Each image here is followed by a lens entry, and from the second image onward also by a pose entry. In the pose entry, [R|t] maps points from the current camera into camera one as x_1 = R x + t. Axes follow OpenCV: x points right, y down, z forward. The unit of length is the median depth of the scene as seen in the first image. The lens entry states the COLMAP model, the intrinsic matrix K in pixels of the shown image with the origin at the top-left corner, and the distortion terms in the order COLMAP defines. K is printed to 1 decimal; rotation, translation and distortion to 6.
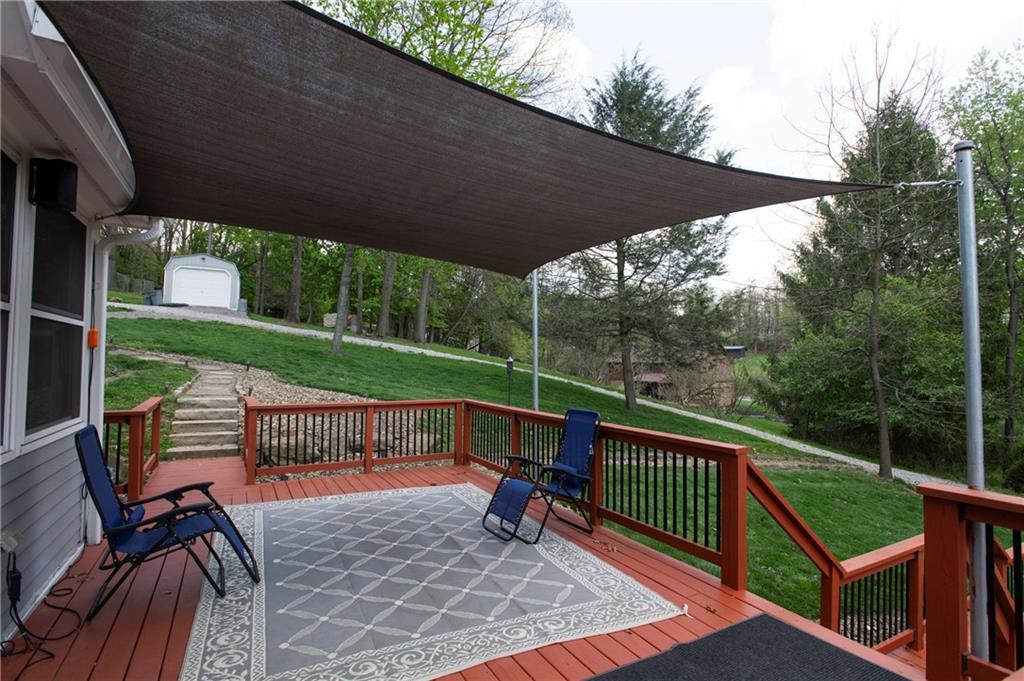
lens RADIAL K [[486.7, 0, 512.9], [0, 486.7, 338.4], [0, 0, 1]] dist [-0.015846, 0.000050]
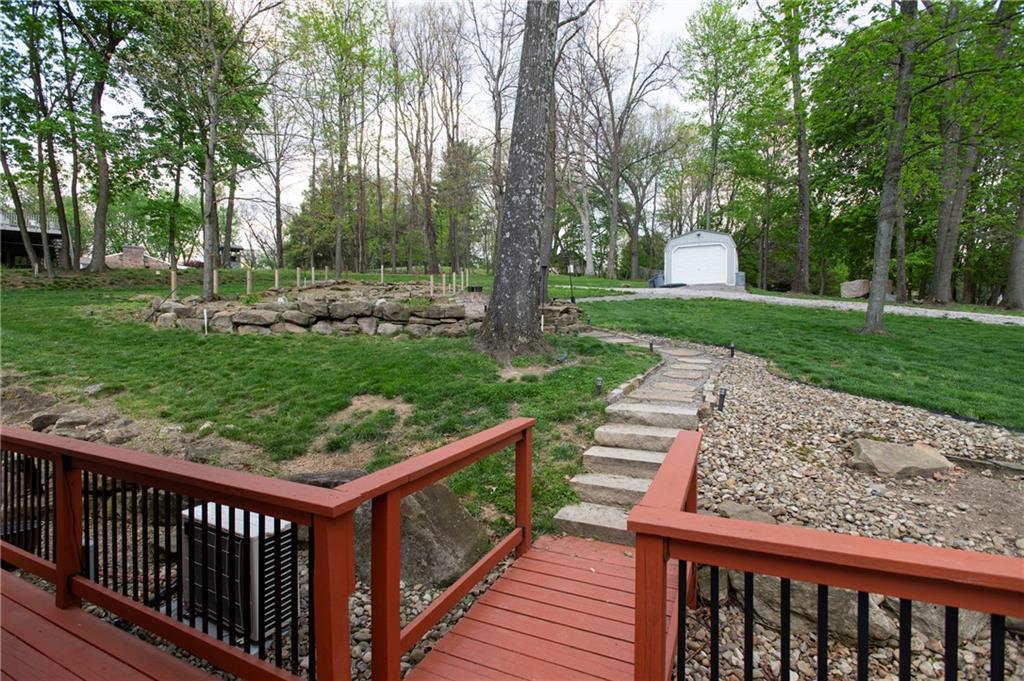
lens RADIAL K [[486.7, 0, 510.4], [0, 486.7, 334.5], [0, 0, 1]] dist [-0.015846, 0.000050]
pose [[0.565442, -0.018898, -0.824572, -0.104556], [0.047238, 0.998838, 0.009501, 0.008826], [0.823434, -0.044323, 0.565678, 0.233825]]
